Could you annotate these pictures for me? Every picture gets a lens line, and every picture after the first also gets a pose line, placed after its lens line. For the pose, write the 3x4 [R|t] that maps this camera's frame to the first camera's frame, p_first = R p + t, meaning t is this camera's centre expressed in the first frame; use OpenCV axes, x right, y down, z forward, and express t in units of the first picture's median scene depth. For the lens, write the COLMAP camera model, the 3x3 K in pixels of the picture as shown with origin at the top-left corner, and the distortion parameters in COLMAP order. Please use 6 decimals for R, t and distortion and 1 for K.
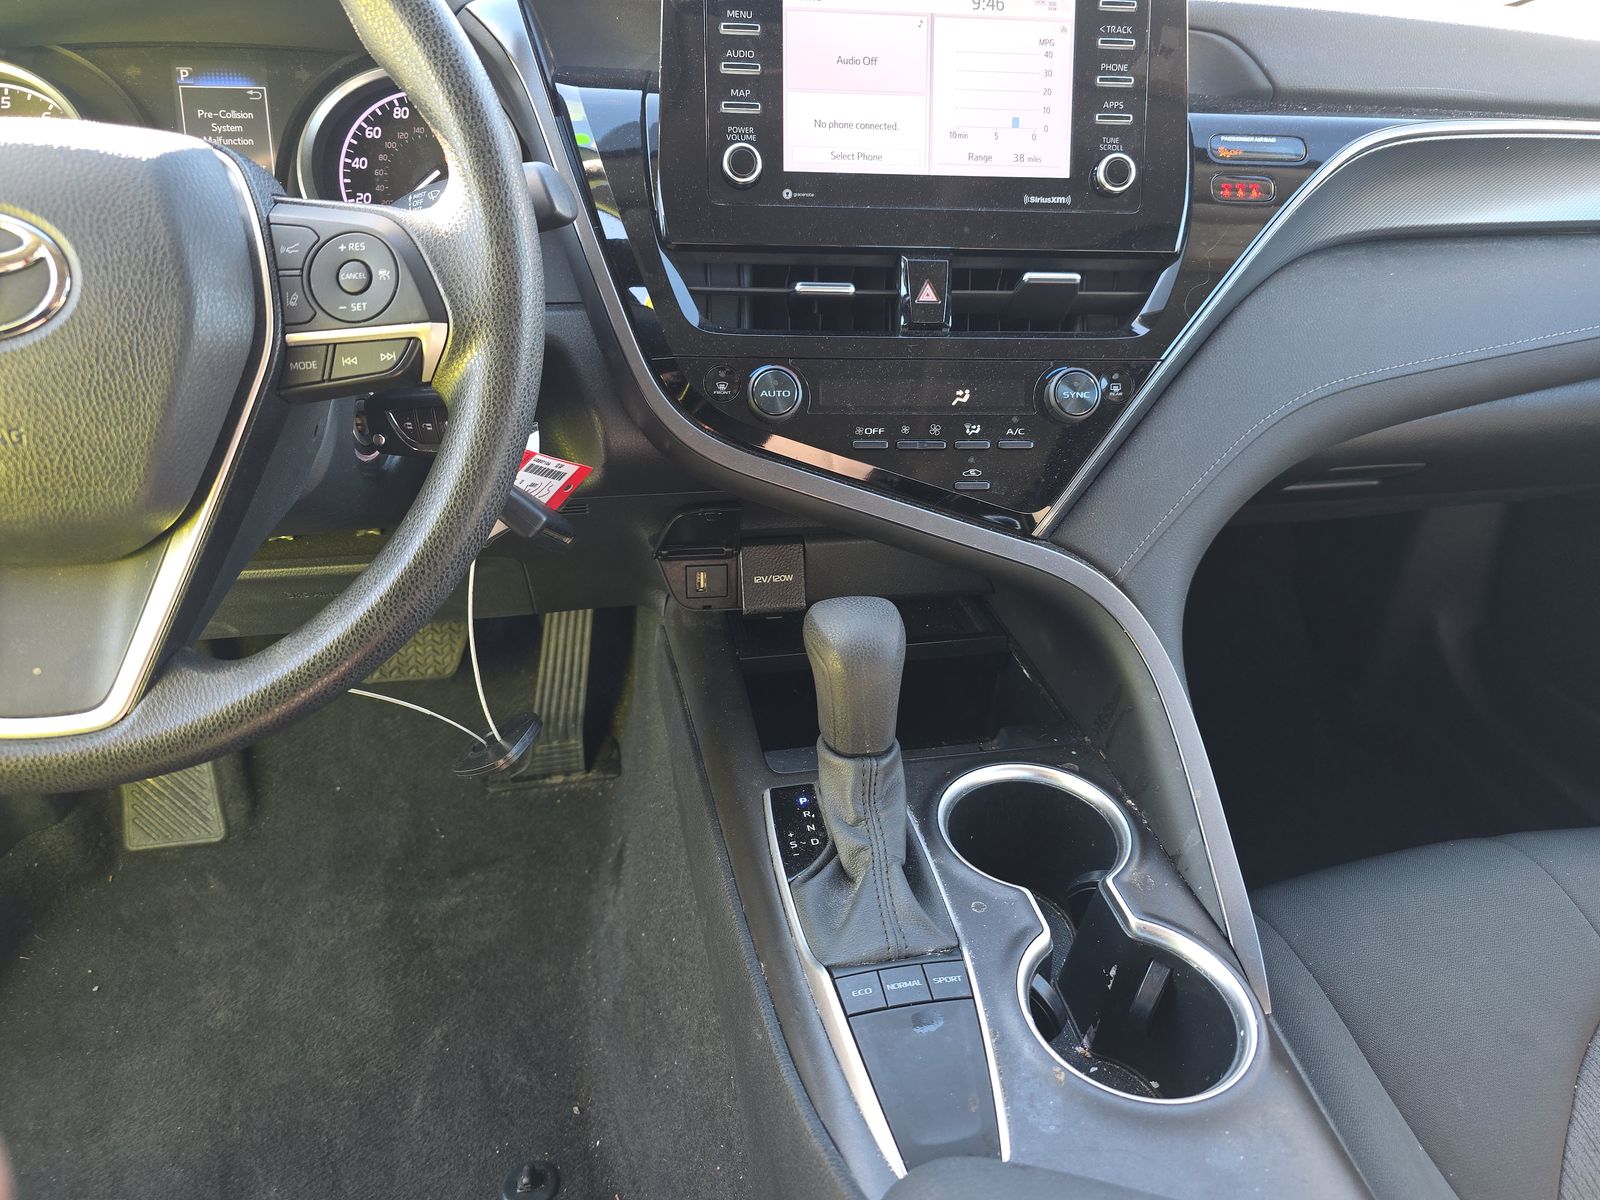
lens RADIAL K [[1065.1, 0, 801.7], [0, 1065.1, 596.6], [0, 0, 1]] dist [-0.004093, -0.010024]
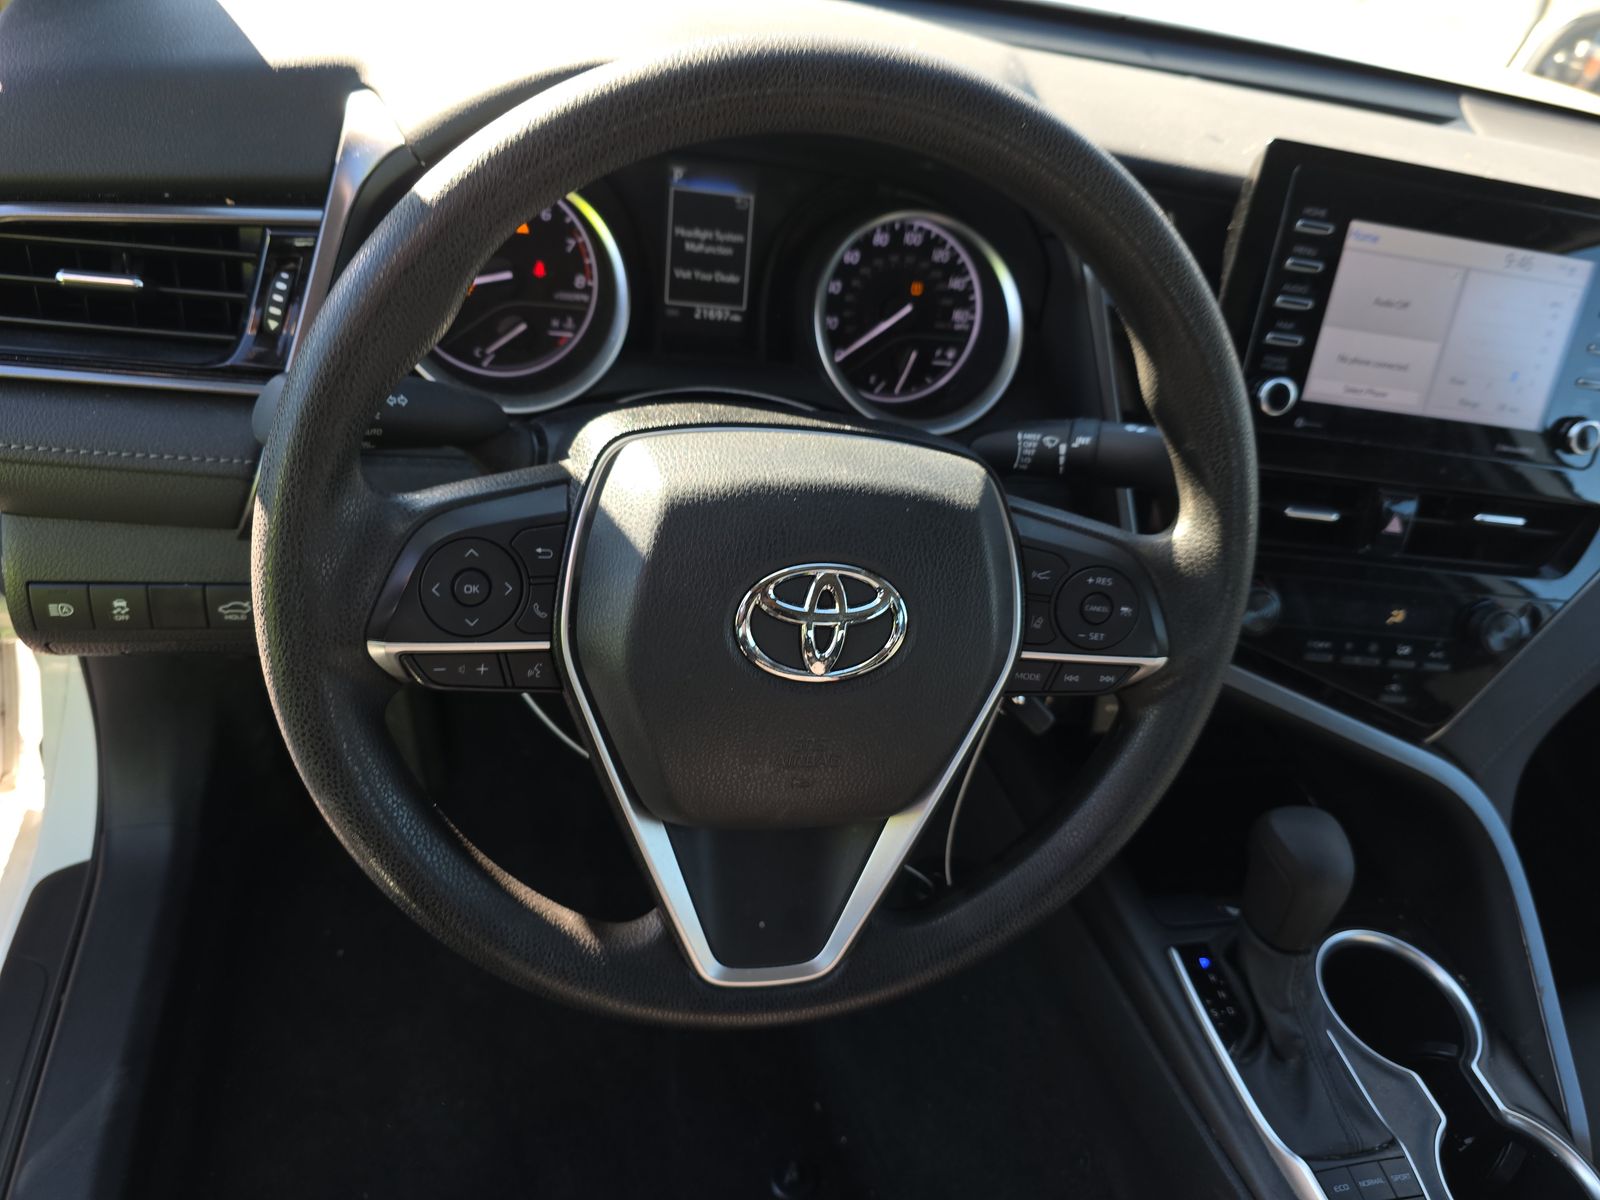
lens RADIAL K [[1065.1, 0, 796.6], [0, 1065.1, 602.7], [0, 0, 1]] dist [-0.004093, -0.010024]
pose [[0.989317, 0.106088, 0.099988, -0.575430], [-0.121408, 0.979251, 0.162257, -0.308693], [-0.080700, -0.172663, 0.981670, -0.013802]]
